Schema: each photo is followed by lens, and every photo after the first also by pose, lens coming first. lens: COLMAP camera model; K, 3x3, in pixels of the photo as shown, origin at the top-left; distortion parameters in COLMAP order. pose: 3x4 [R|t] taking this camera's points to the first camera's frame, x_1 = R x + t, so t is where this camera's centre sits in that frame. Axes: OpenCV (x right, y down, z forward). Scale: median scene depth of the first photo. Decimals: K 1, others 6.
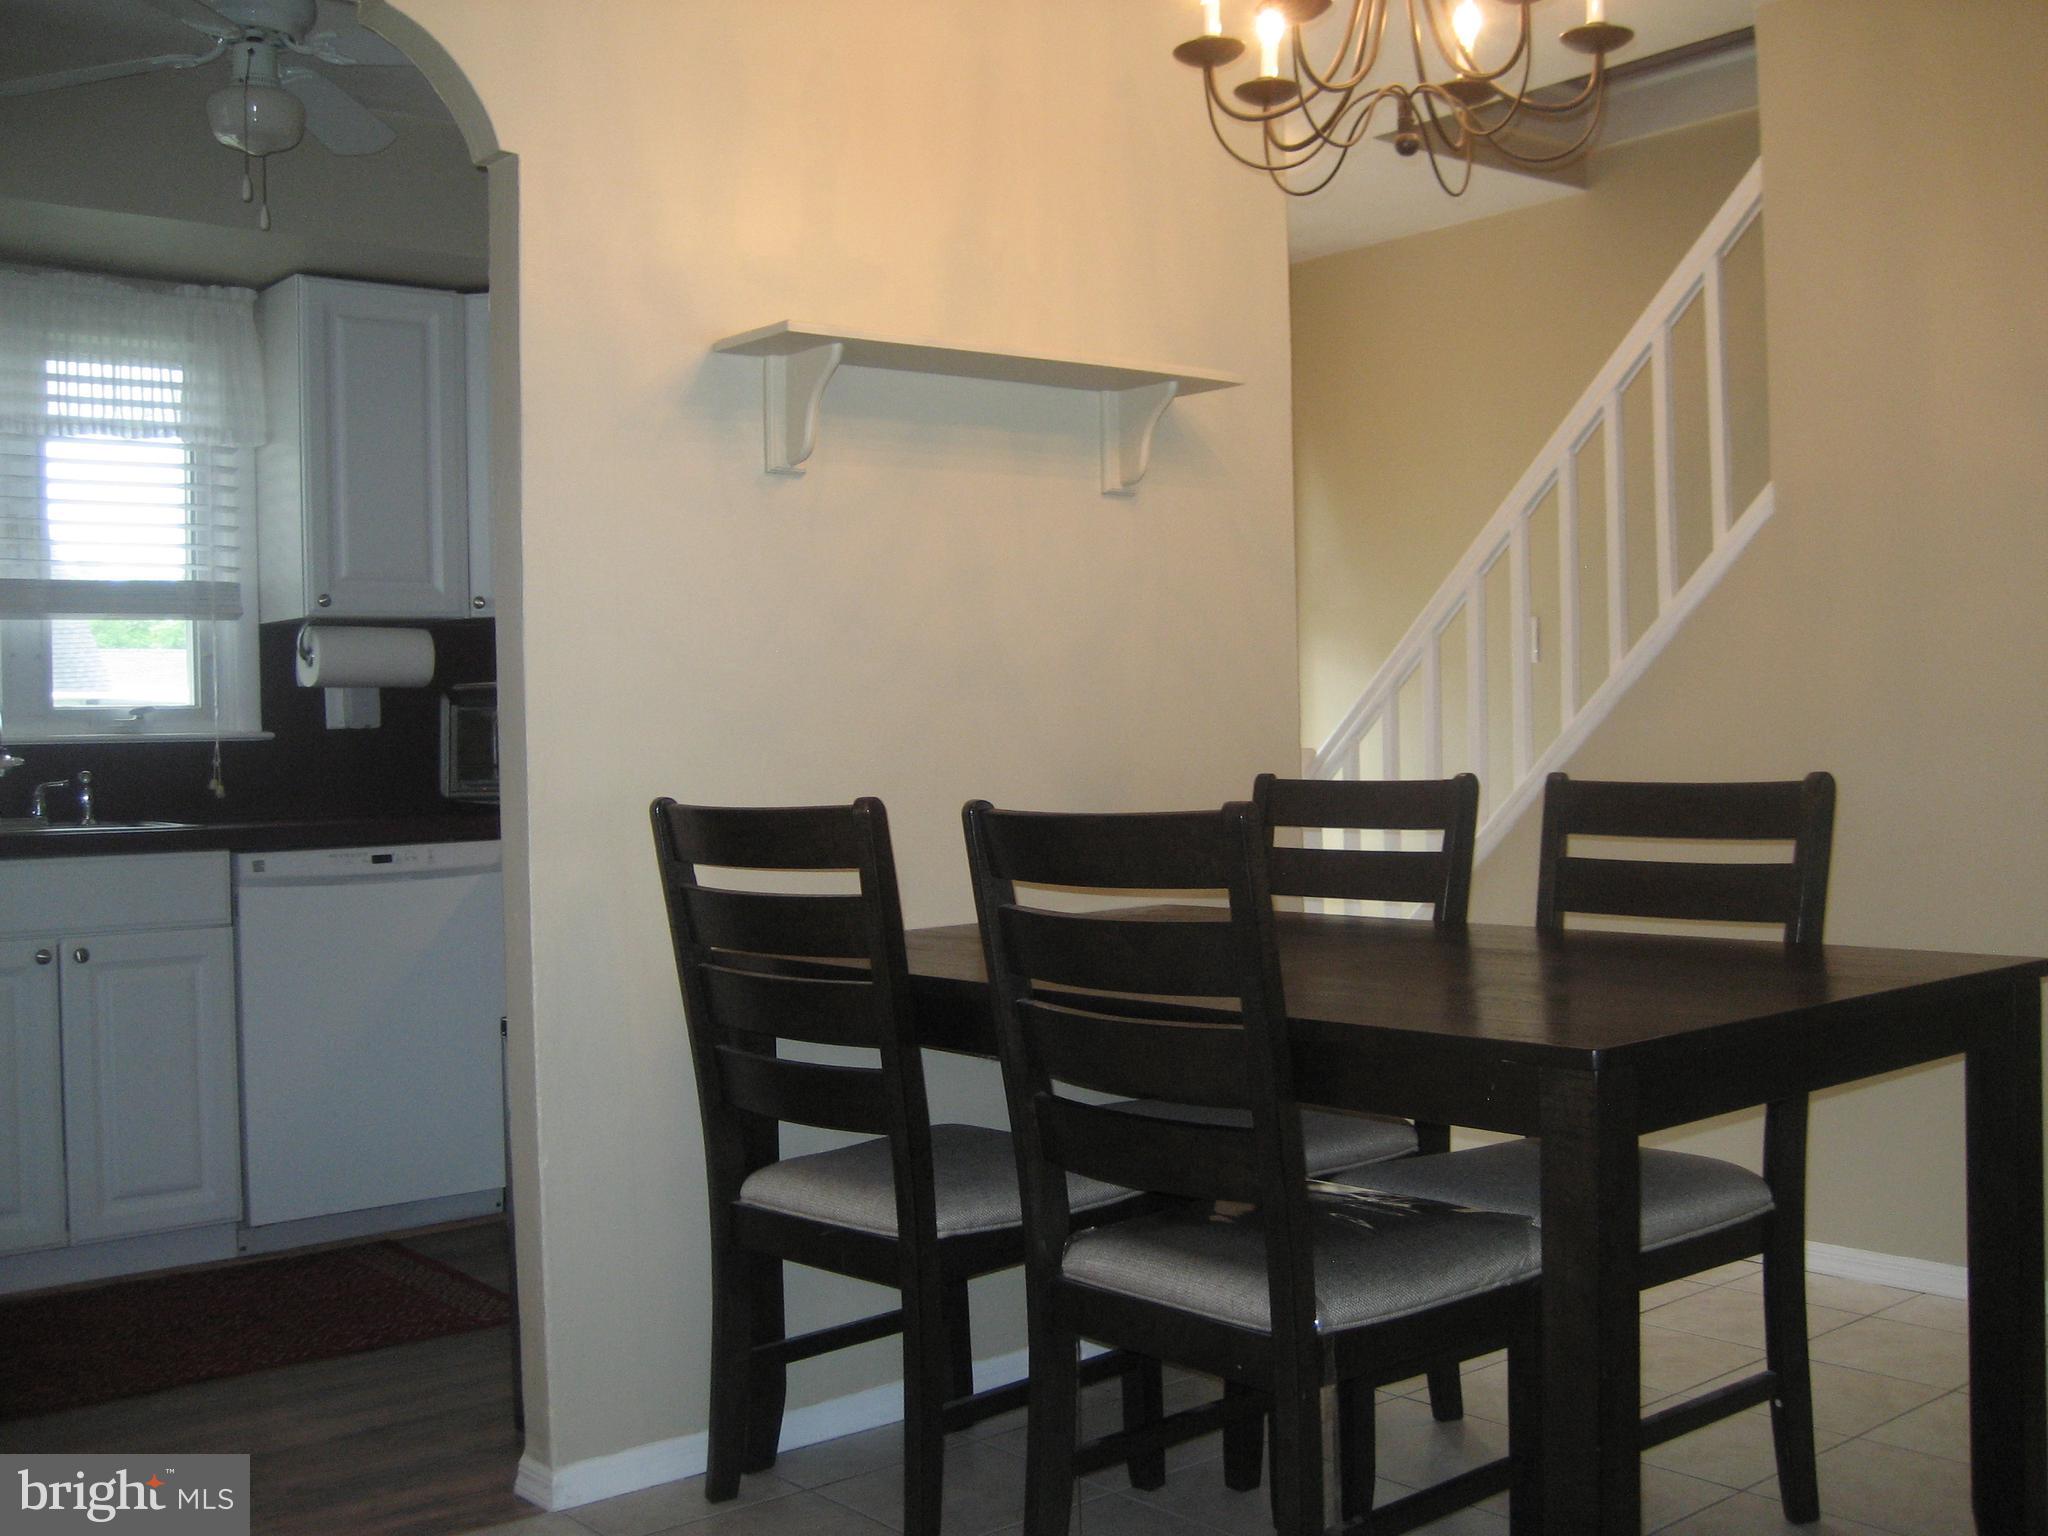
lens RADIAL K [[2112.7, 0, 1034.2], [0, 2112.7, 765.4], [0, 0, 1]] dist [-0.149717, 0.187676]
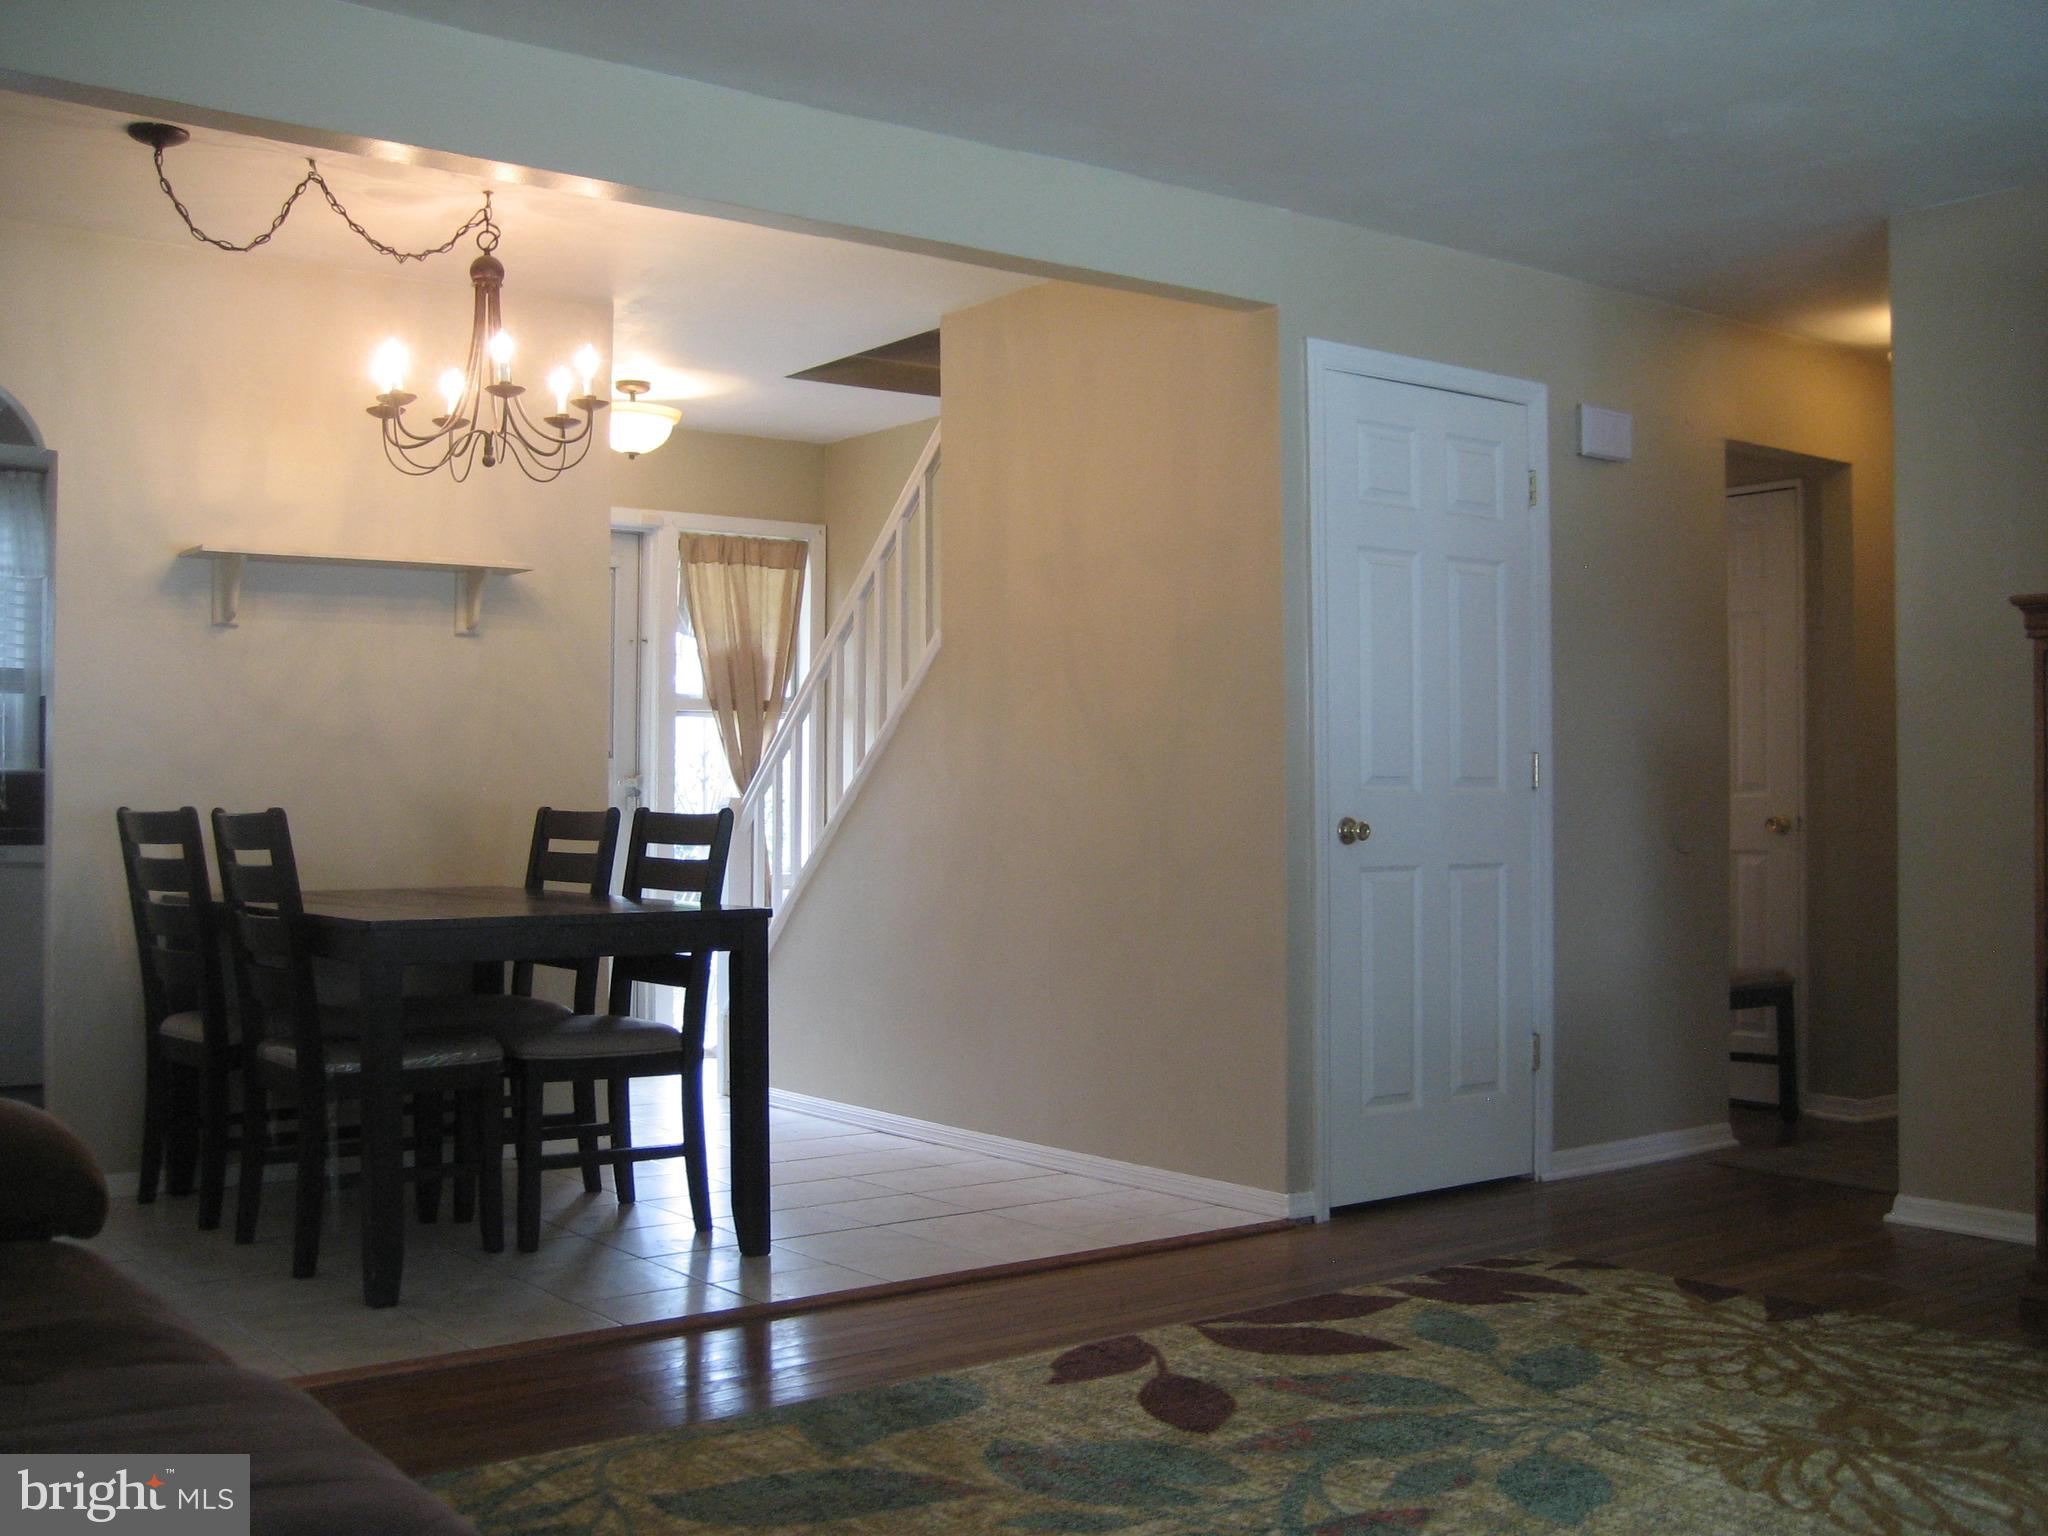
lens RADIAL K [[2112.7, 0, 1034.2], [0, 2112.7, 765.4], [0, 0, 1]] dist [-0.149717, 0.187676]
pose [[0.998418, 0.022730, -0.051432, 0.436697], [-0.024245, 0.999284, -0.029039, 0.007714], [0.050735, 0.030240, 0.998254, -0.463256]]
